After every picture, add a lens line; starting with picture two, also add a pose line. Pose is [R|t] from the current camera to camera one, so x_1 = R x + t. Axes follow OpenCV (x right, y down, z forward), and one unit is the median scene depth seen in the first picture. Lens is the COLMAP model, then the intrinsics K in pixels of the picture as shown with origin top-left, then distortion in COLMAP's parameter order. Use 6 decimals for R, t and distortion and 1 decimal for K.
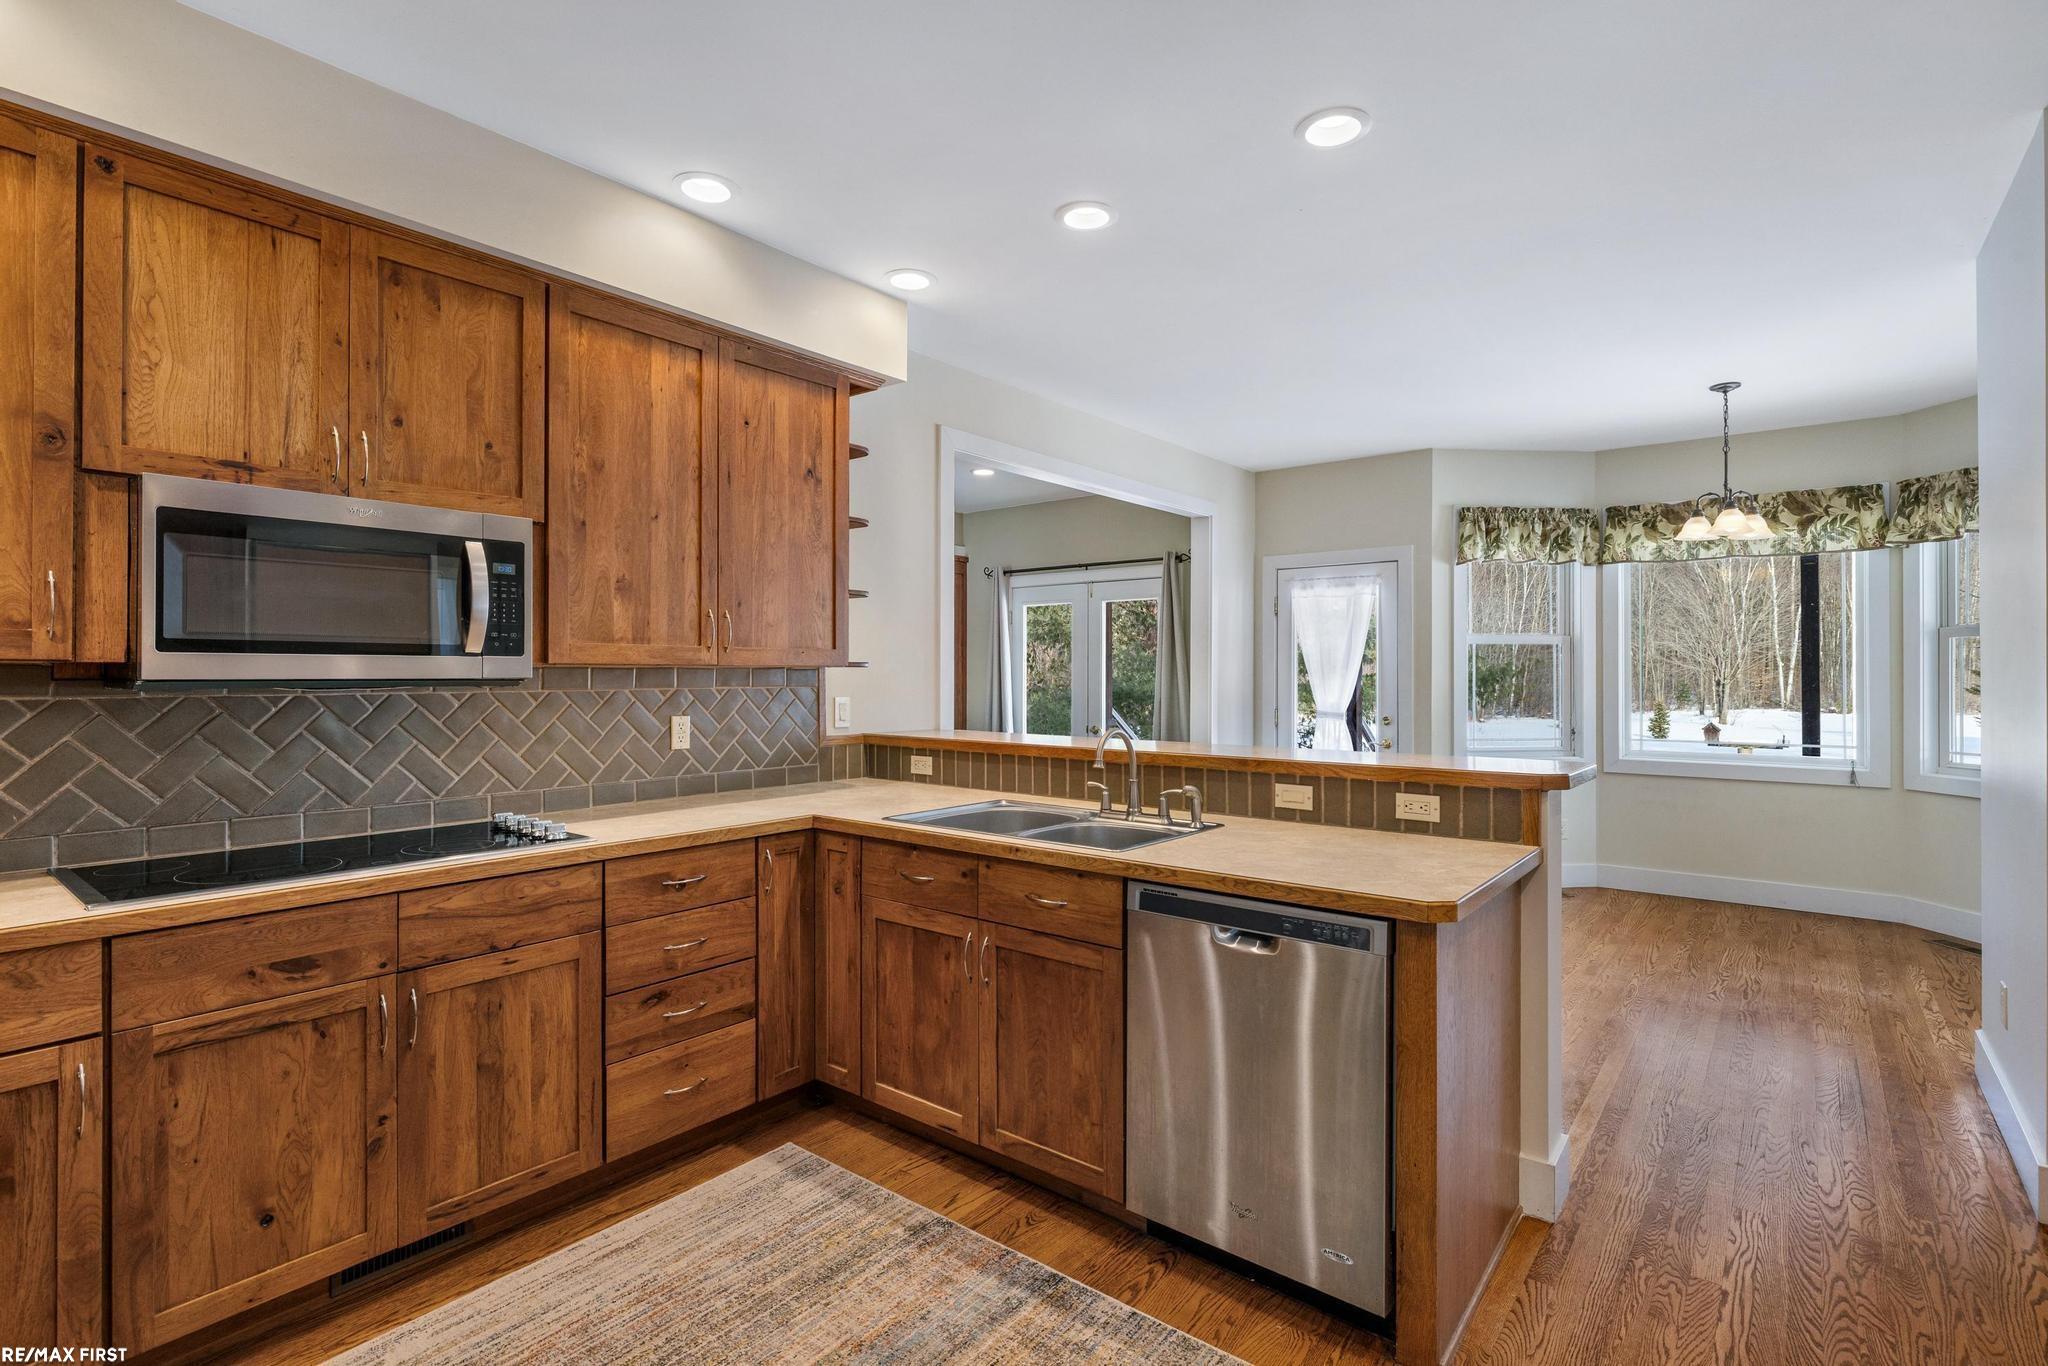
lens RADIAL K [[981.9, 0, 1018.9], [0, 981.9, 668.6], [0, 0, 1]] dist [-0.005878, 0.000947]
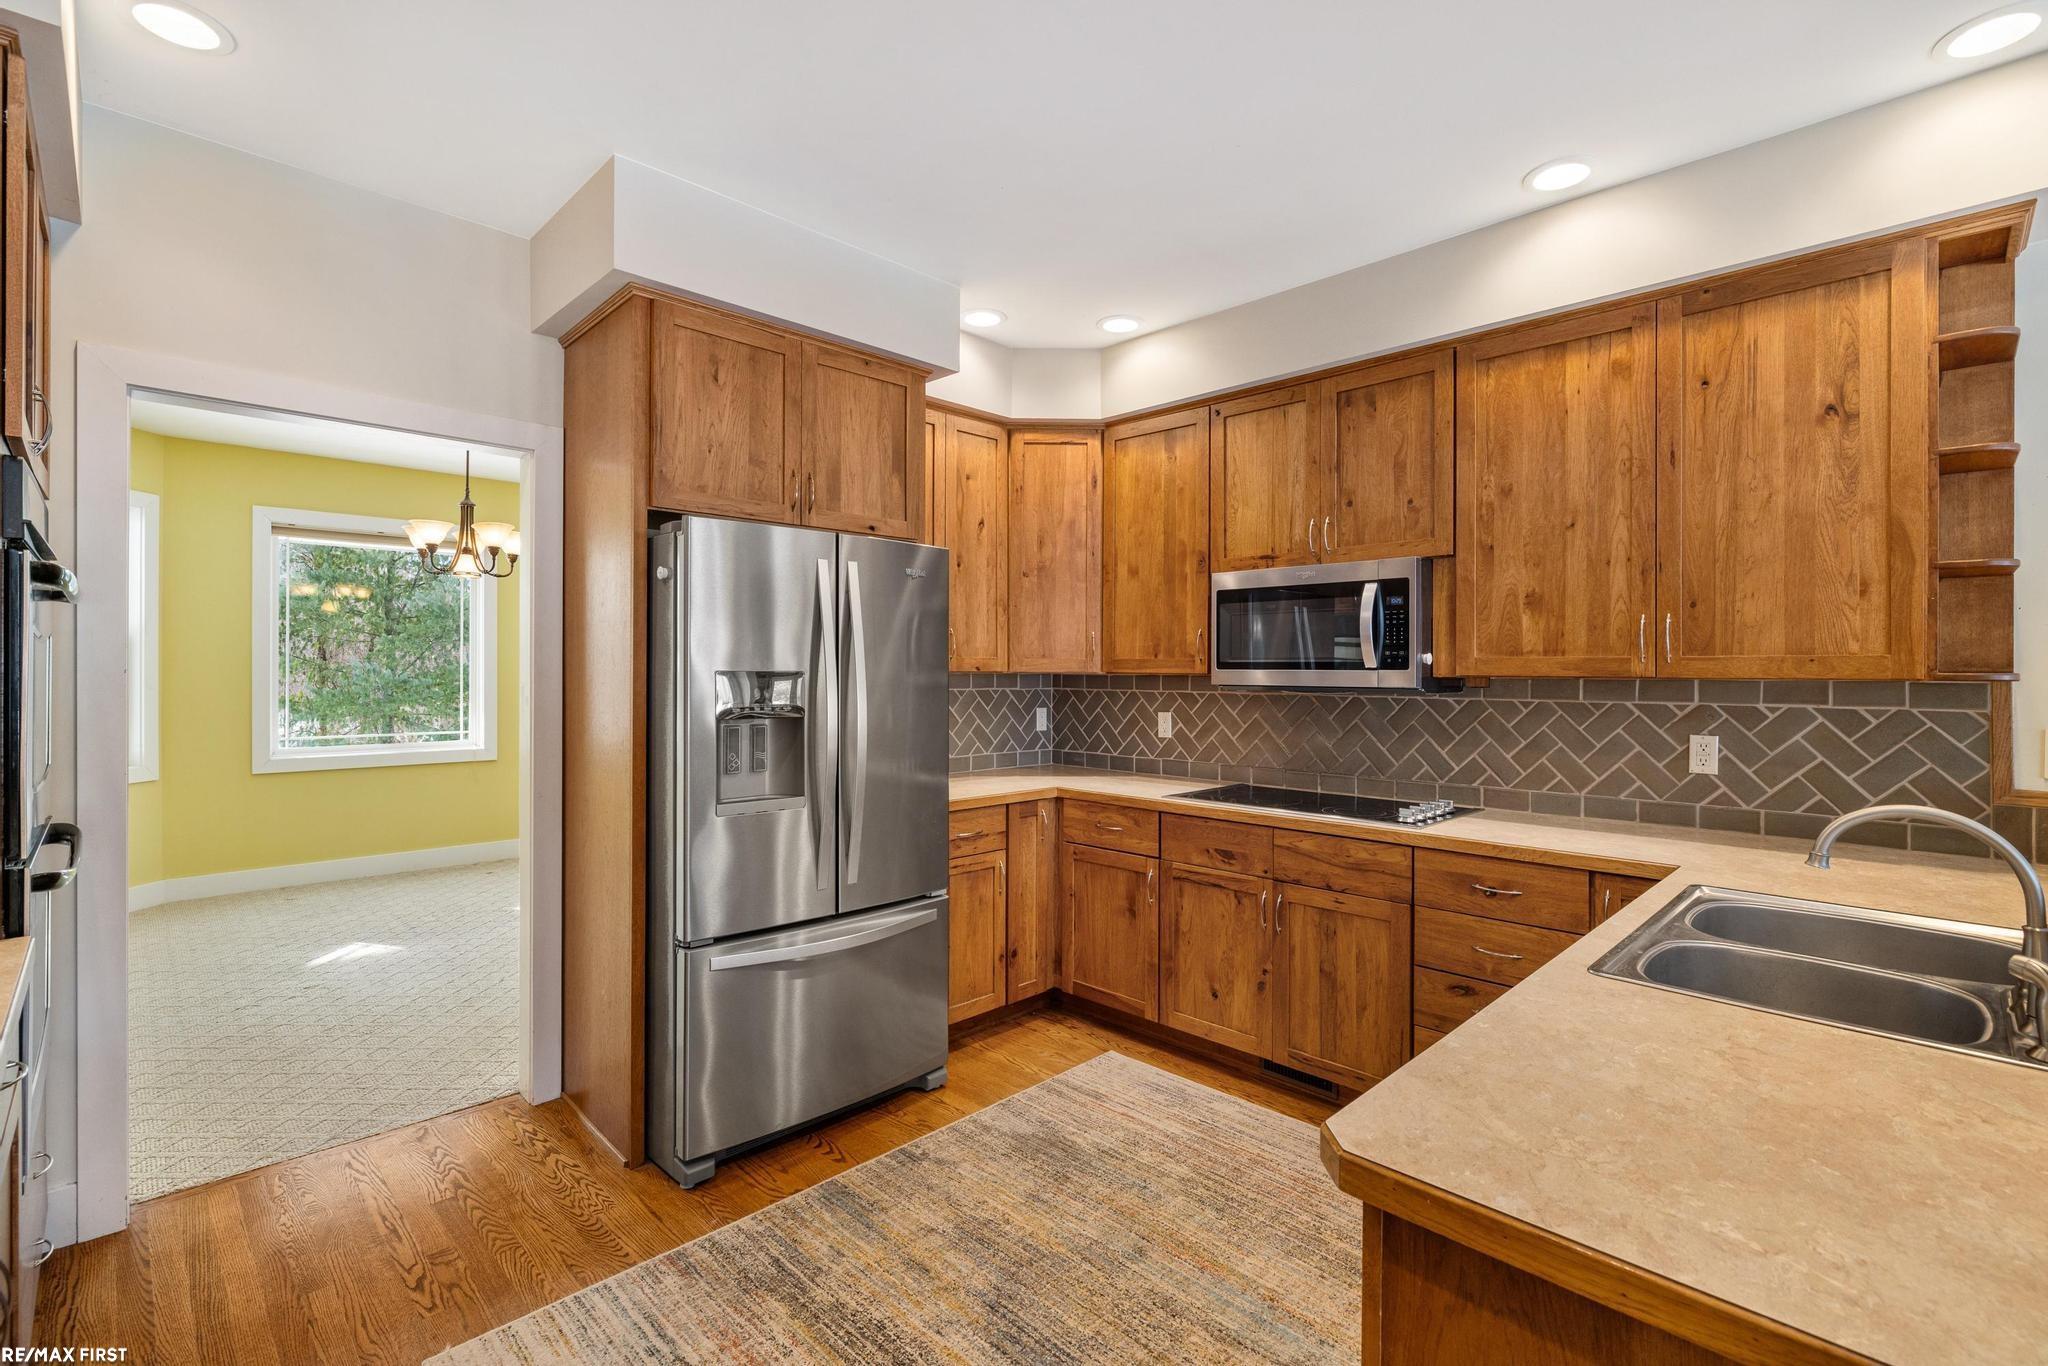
lens RADIAL K [[916.8, 0, 1029.6], [0, 916.8, 673.2], [0, 0, 1]] dist [-0.000544, 0.001251]
pose [[-0.104447, 0.000614, -0.994530, 0.679216], [-0.001891, 0.999998, 0.000815, -0.008137], [0.994529, 0.001965, -0.104446, 0.642074]]
